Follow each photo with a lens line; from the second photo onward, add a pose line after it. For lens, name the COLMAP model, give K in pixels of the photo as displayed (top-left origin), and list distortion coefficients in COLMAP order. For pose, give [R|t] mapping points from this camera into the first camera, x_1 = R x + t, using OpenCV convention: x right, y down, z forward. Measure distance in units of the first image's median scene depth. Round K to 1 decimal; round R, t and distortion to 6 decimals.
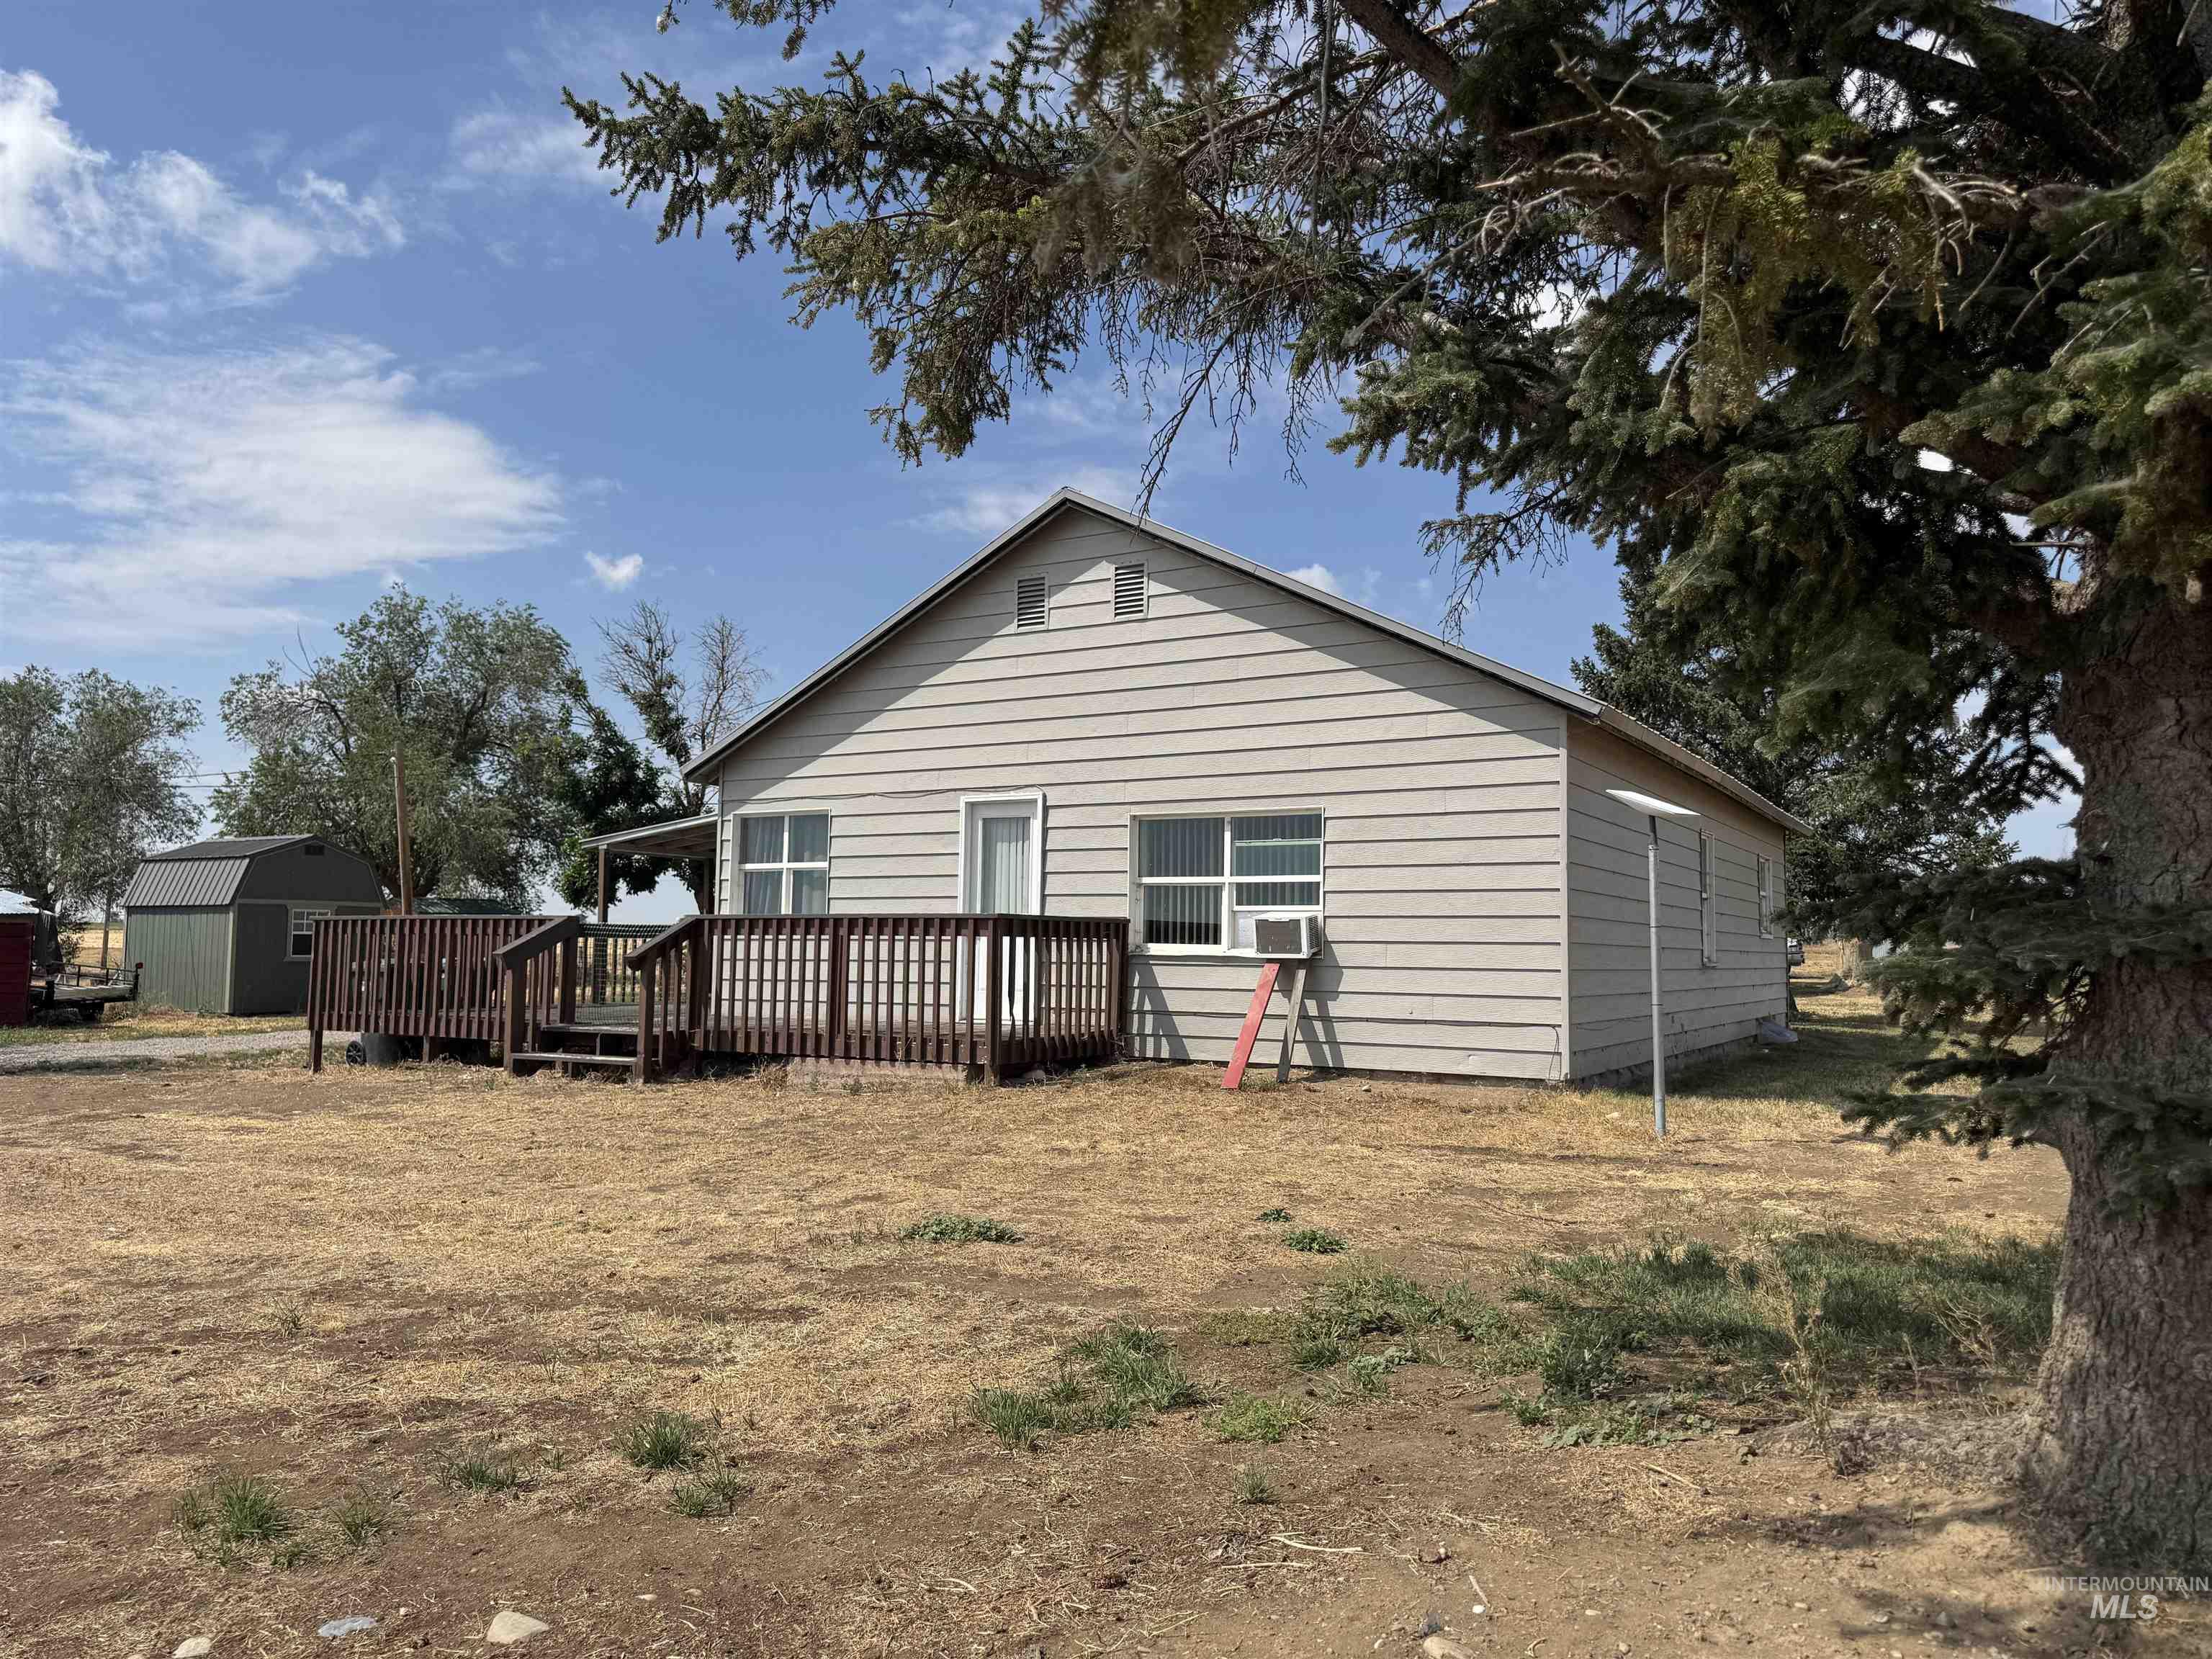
lens RADIAL K [[1546.4, 0, 1118.0], [0, 1546.4, 830.9], [0, 0, 1]] dist [-0.013500, -0.016304]
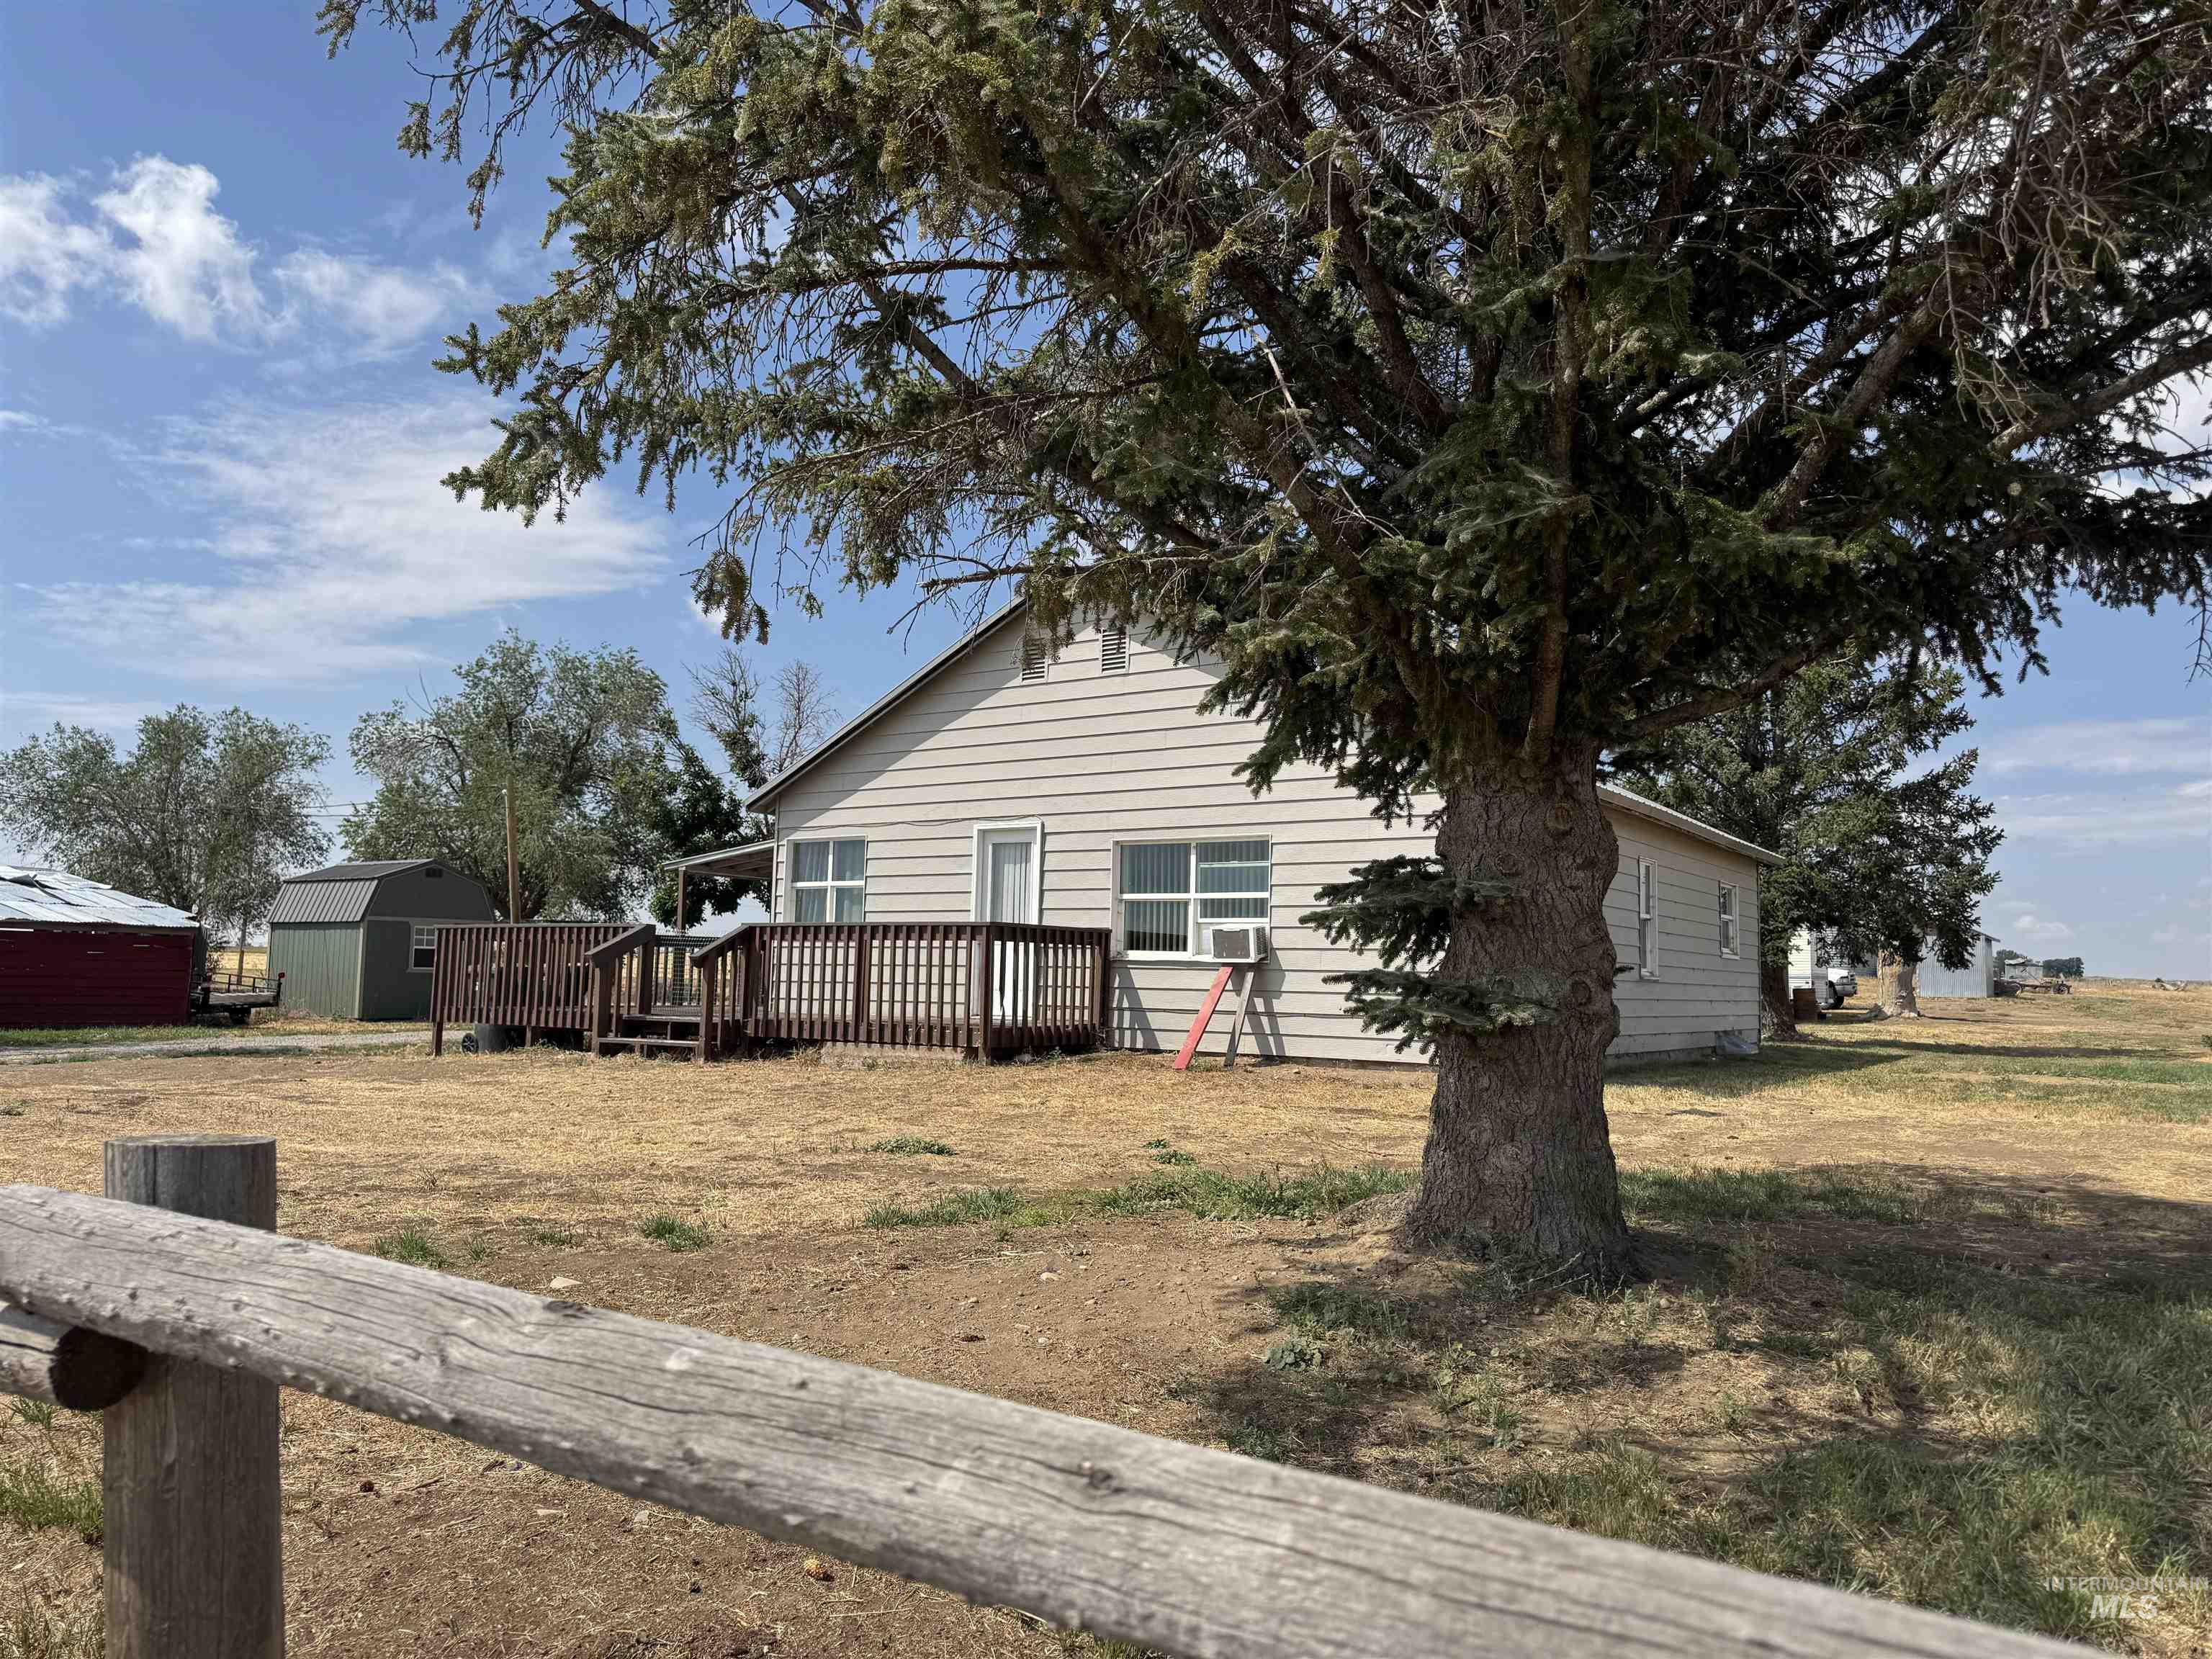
lens RADIAL K [[1546.4, 0, 1098.2], [0, 1546.4, 821.4], [0, 0, 1]] dist [-0.013500, -0.016304]
pose [[0.997399, 0.002395, -0.072033, 0.077169], [-0.004327, 0.999635, -0.026671, 0.005979], [0.071943, 0.026913, 0.997046, -0.165267]]
